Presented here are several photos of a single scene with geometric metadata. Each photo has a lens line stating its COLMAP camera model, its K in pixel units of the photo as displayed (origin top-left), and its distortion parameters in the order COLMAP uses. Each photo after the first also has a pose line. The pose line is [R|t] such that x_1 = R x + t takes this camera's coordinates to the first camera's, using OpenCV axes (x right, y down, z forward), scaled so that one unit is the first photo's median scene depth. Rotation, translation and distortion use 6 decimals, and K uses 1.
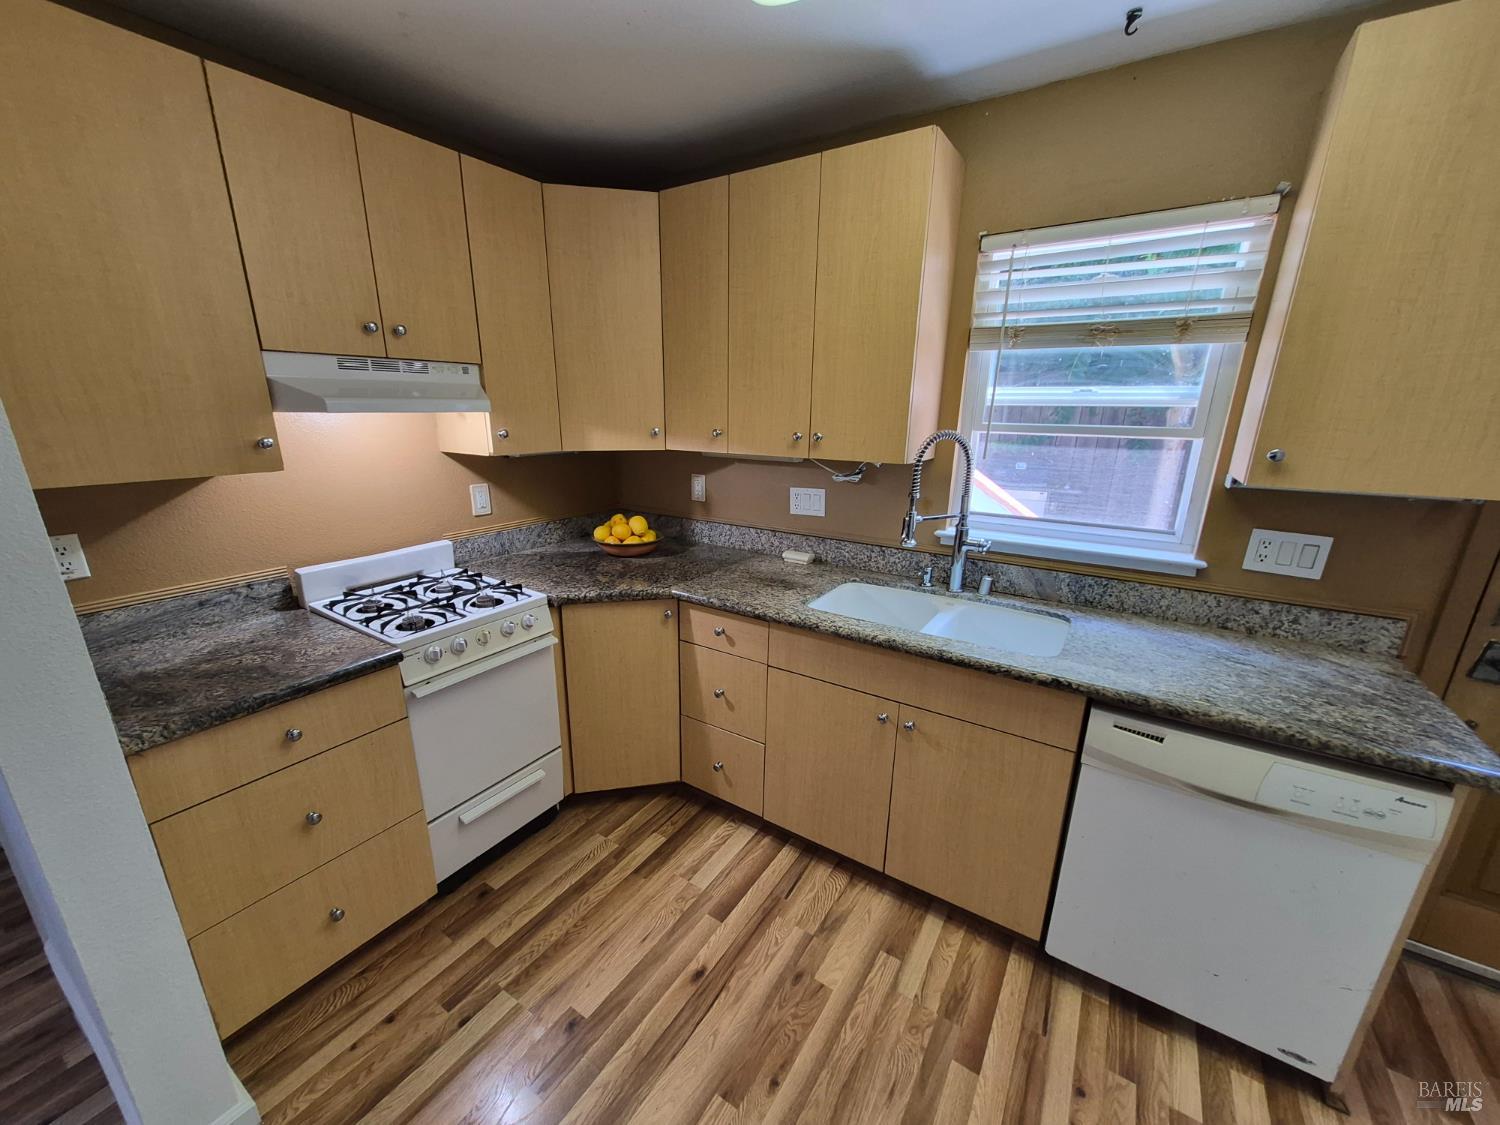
lens RADIAL K [[586.3, 0, 743.2], [0, 586.3, 579.1], [0, 0, 1]] dist [0.004961, 0.000642]
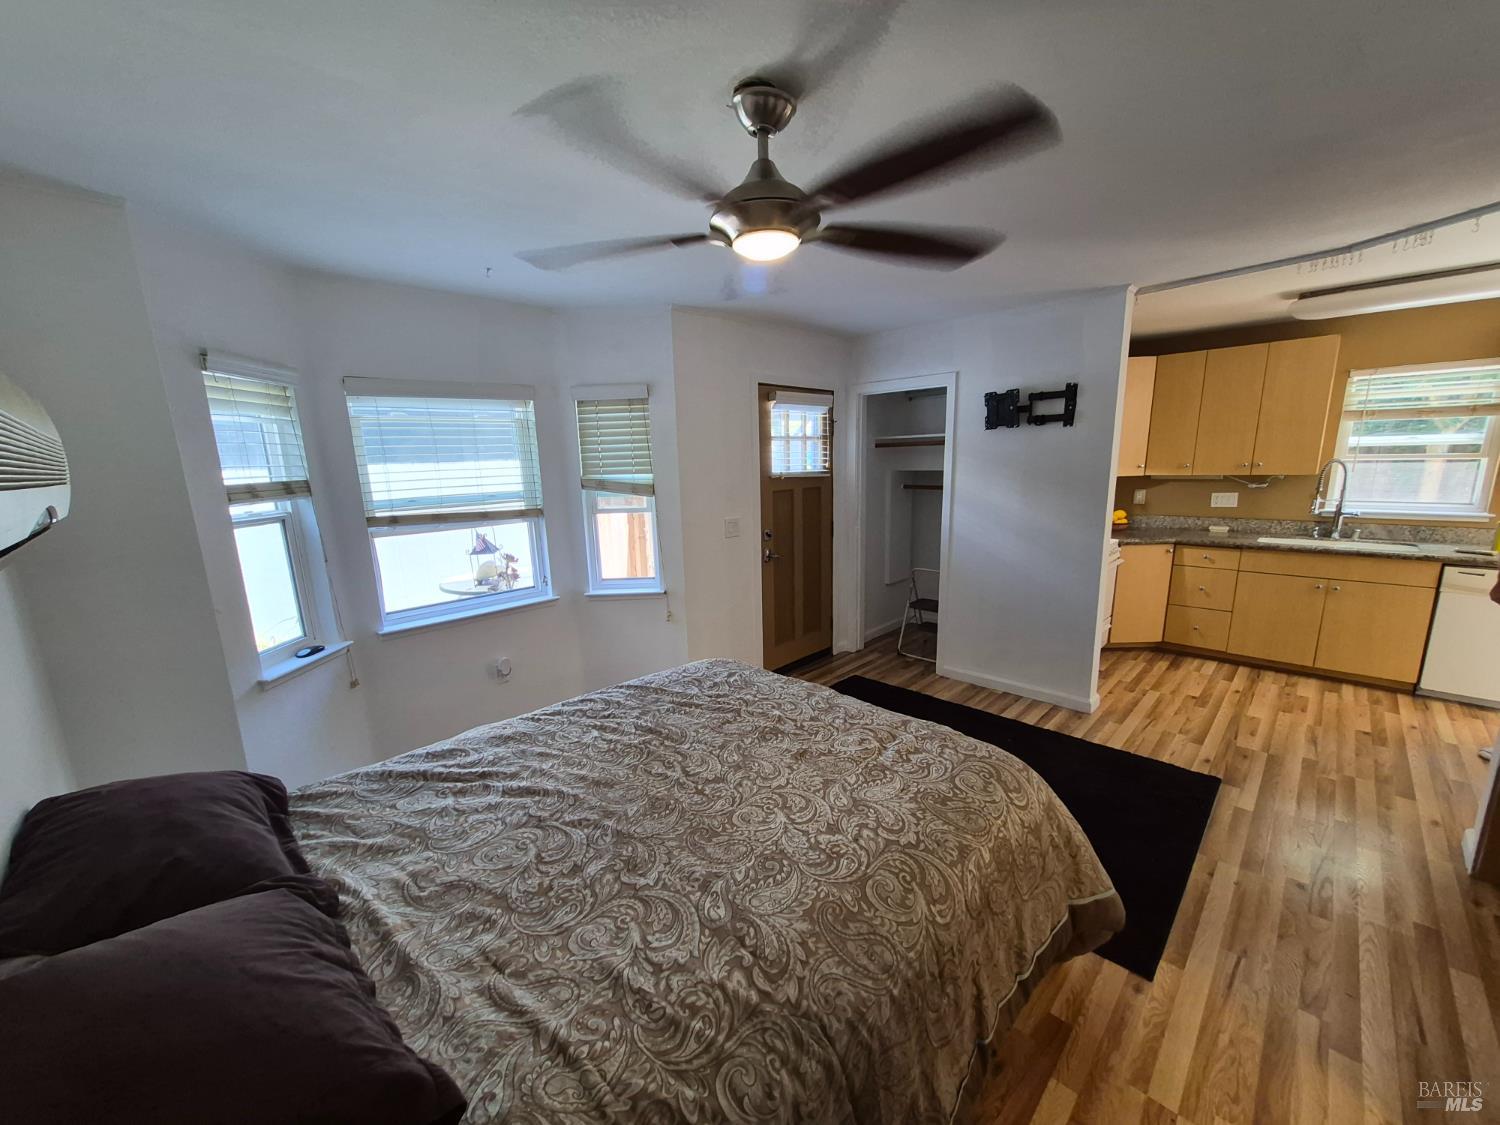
lens RADIAL K [[586.3, 0, 742.0], [0, 586.3, 575.2], [0, 0, 1]] dist [0.004961, 0.000642]
pose [[0.978373, 0.001367, -0.206845, -1.414534], [-0.019346, 0.996200, -0.084919, 0.419024], [0.205943, 0.087084, 0.974681, -1.605034]]
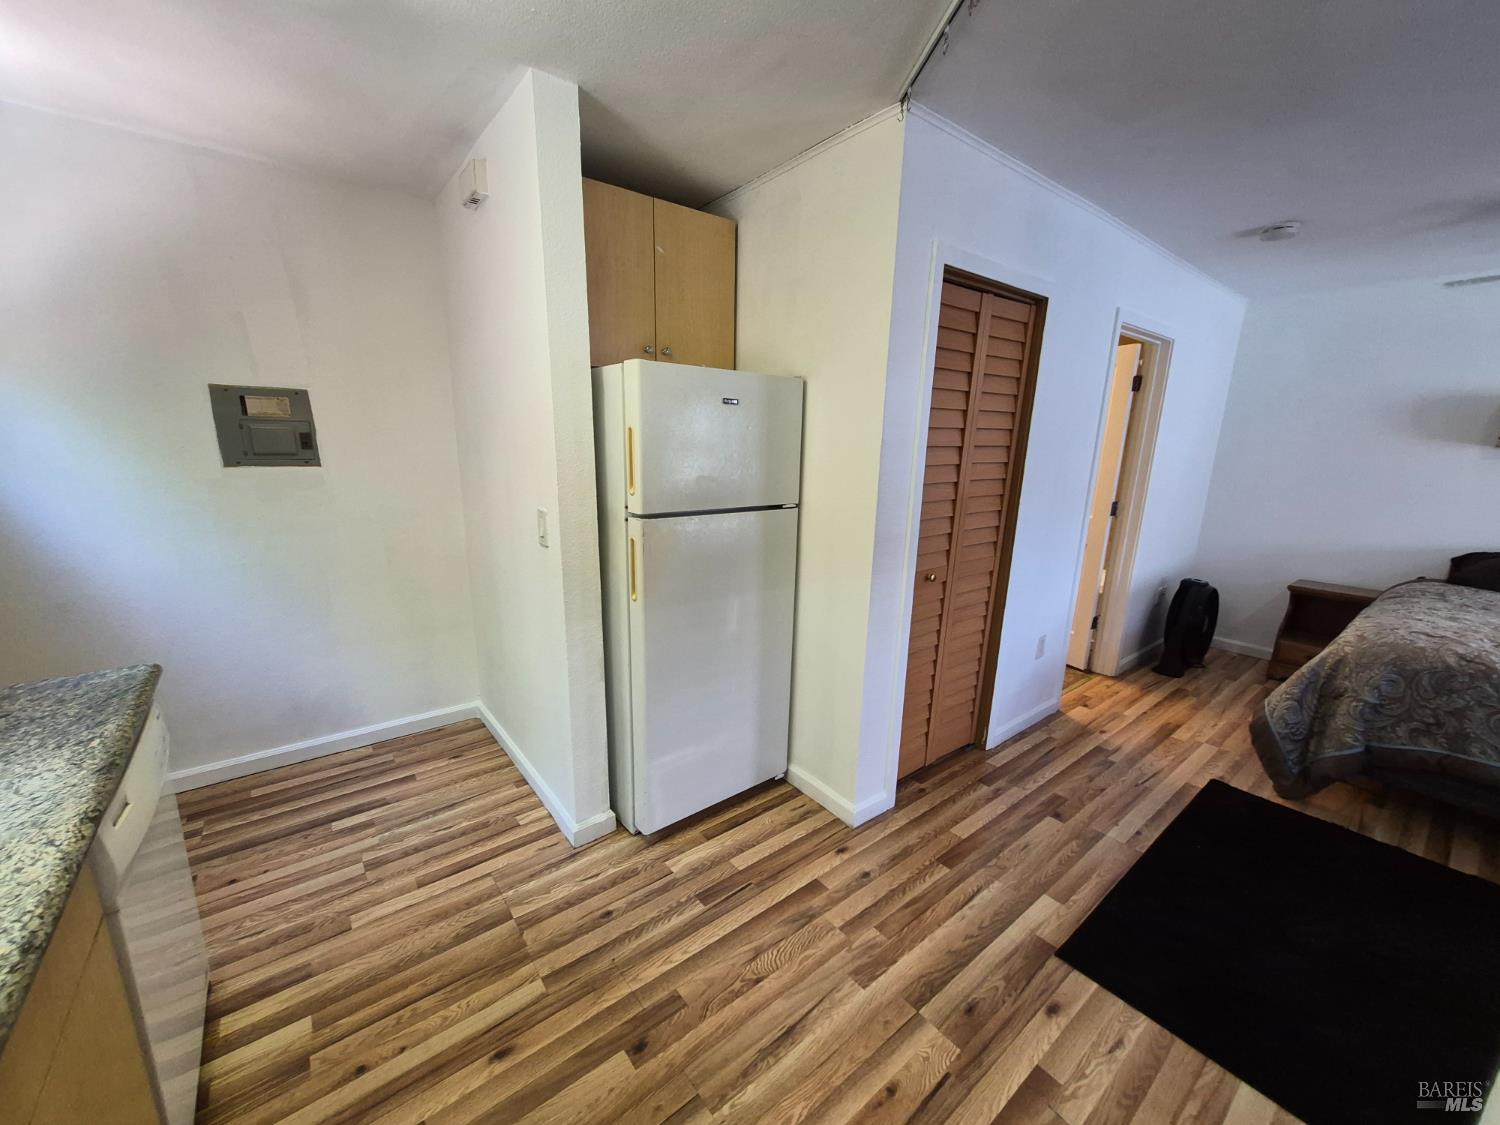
lens RADIAL K [[586.3, 0, 741.2], [0, 586.3, 578.3], [0, 0, 1]] dist [0.004961, 0.000642]
pose [[-0.946633, -0.105889, 0.304424, -0.199577], [0.061544, 0.867735, 0.493201, -0.243663], [-0.316384, 0.485616, -0.814910, 0.946567]]
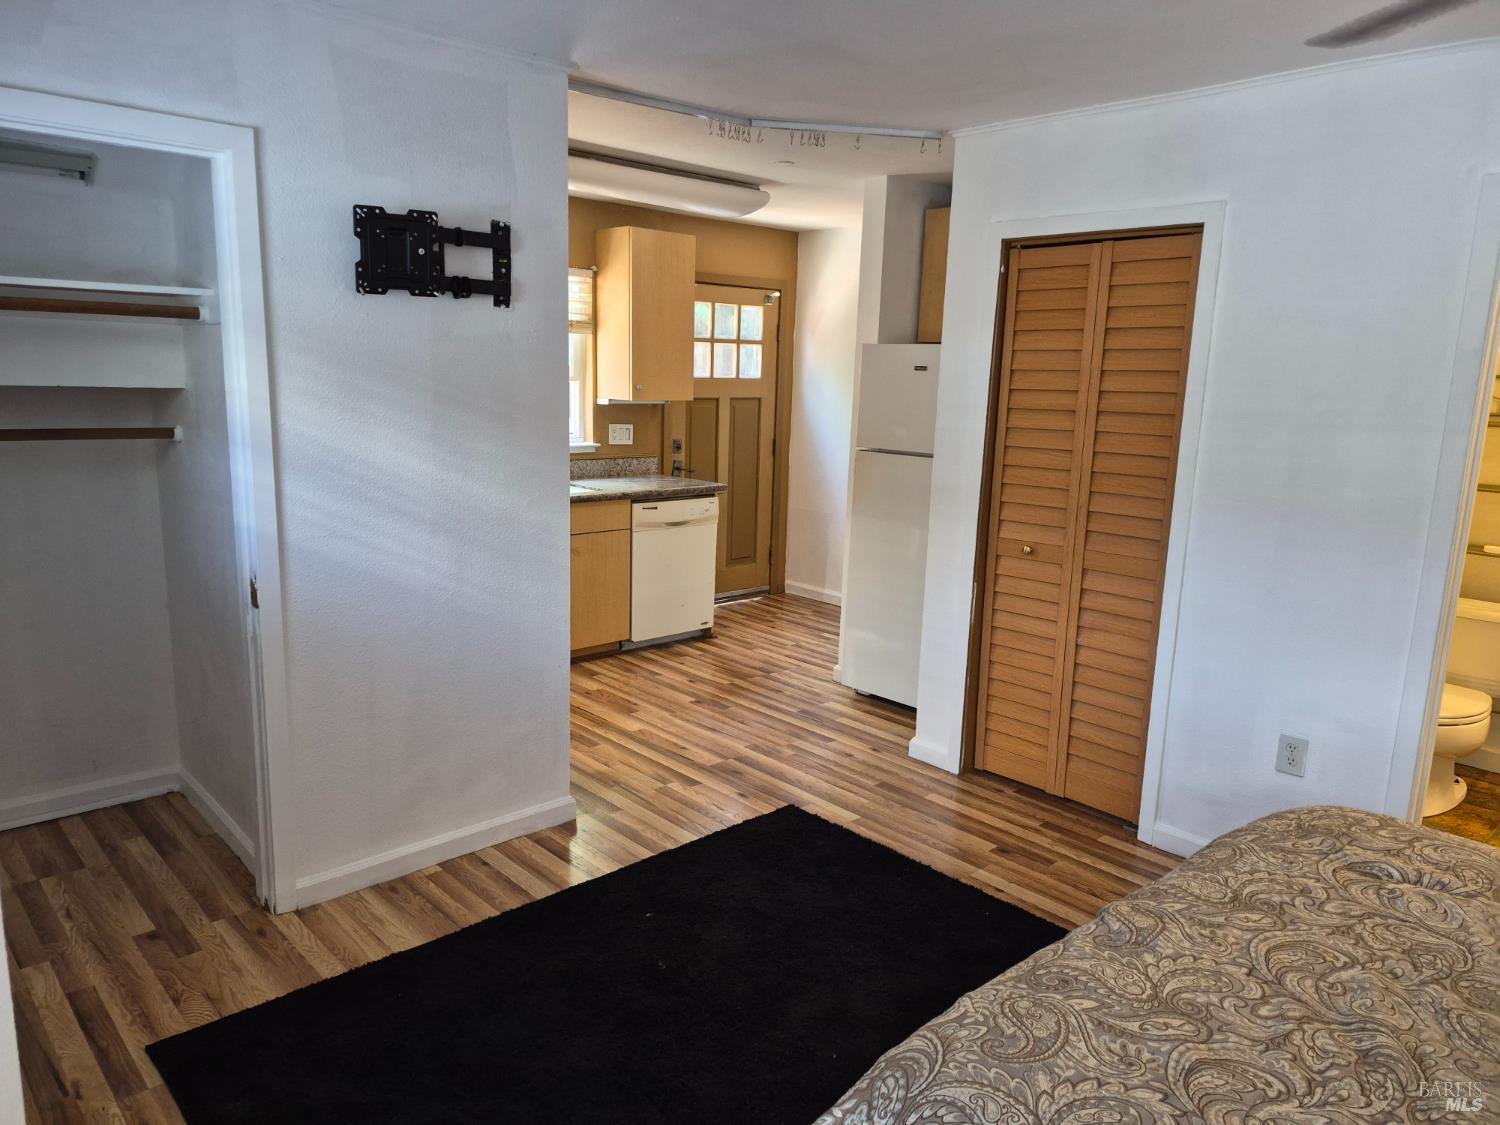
lens RADIAL K [[1037.5, 0, 734.5], [0, 1037.5, 565.7], [0, 0, 1]] dist [0.060720, -0.045512]
pose [[0.247949, -0.188033, 0.950350, -2.435791], [0.252734, 0.959568, 0.123917, 0.047529], [-0.935226, 0.209461, 0.285446, -0.319982]]
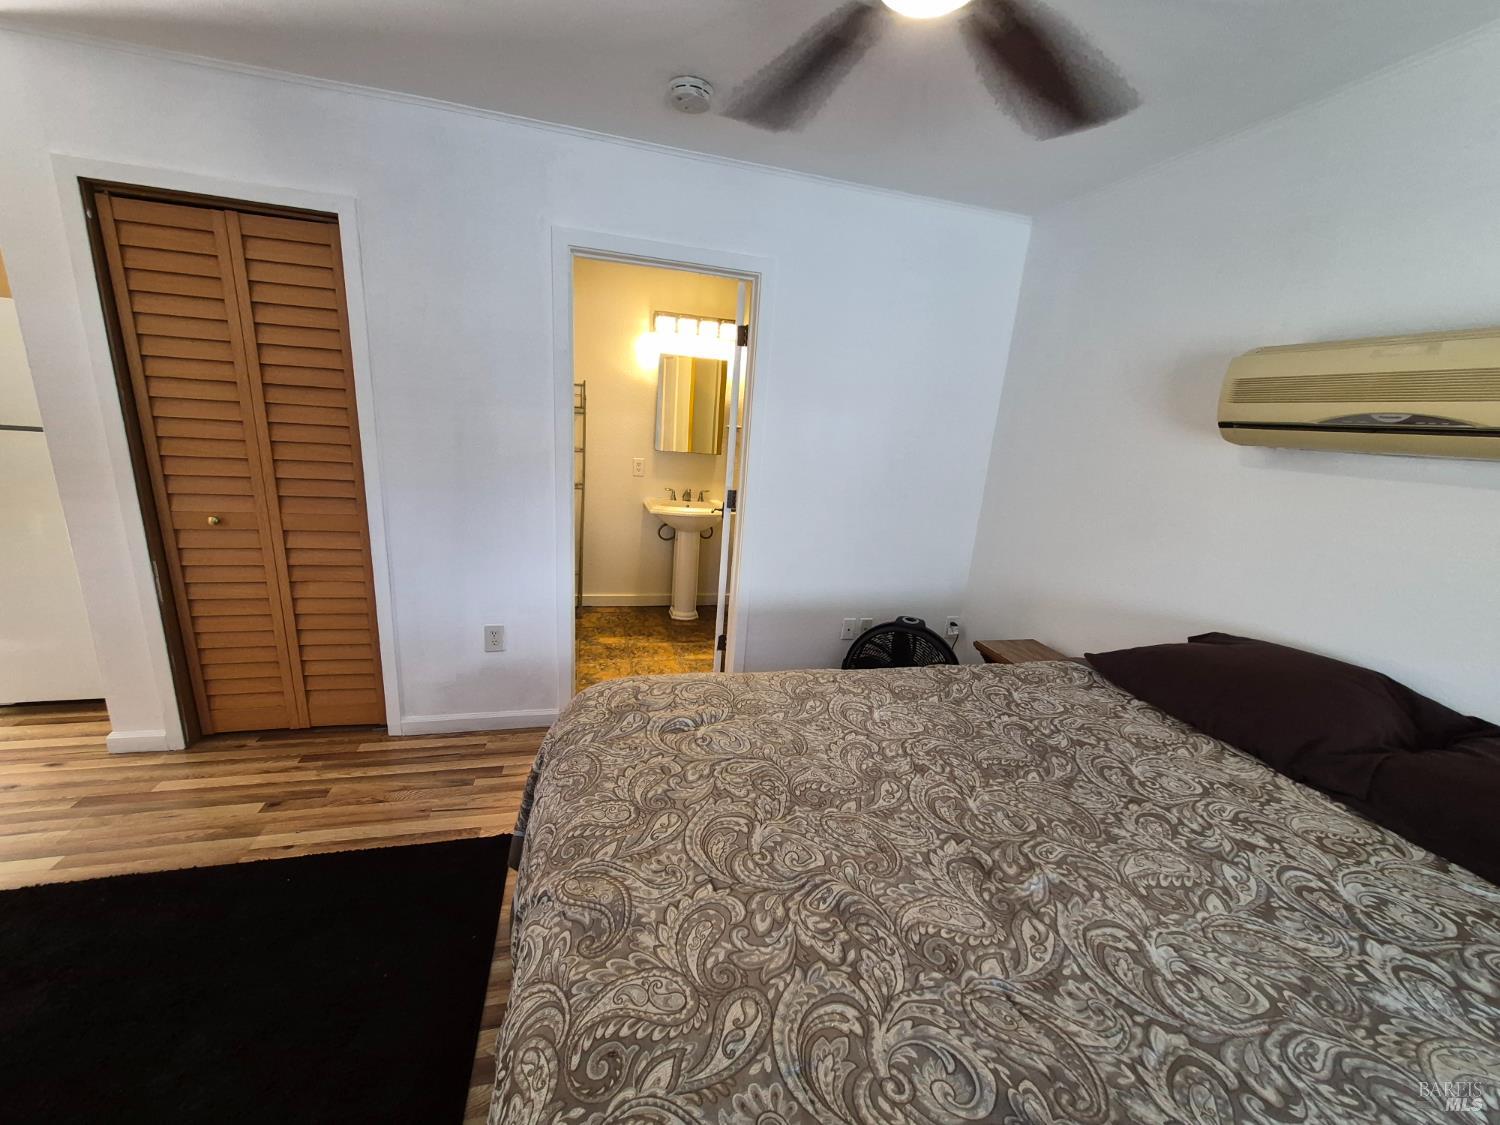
lens RADIAL K [[586.3, 0, 739.9], [0, 586.3, 579.3], [0, 0, 1]] dist [0.004961, 0.000642]
pose [[-0.731002, -0.237694, 0.639638, -2.048515], [0.117660, 0.879425, 0.461267, 0.083708], [-0.672154, 0.412447, -0.614895, -0.242590]]
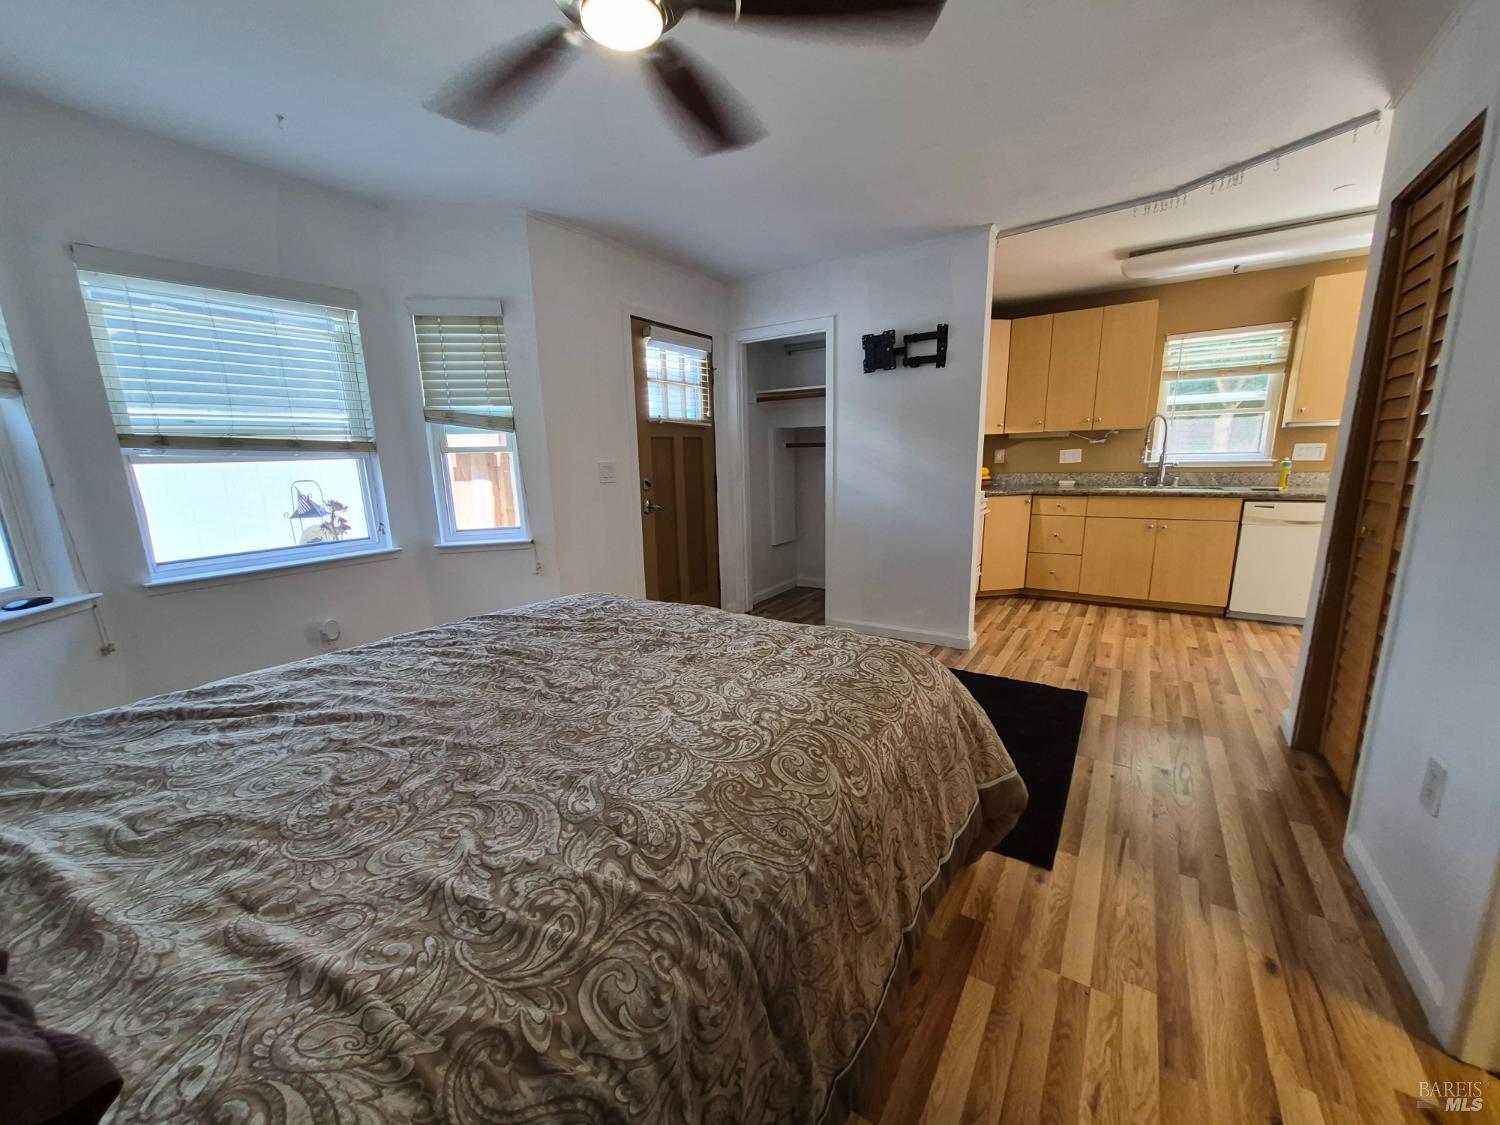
lens RADIAL K [[586.3, 0, 740.4], [0, 586.3, 575.7], [0, 0, 1]] dist [0.004961, 0.000642]
pose [[0.999270, -0.034359, -0.016688, -1.427803], [0.032853, 0.995974, -0.083407, 0.584119], [0.019486, 0.082798, 0.996376, -1.457996]]
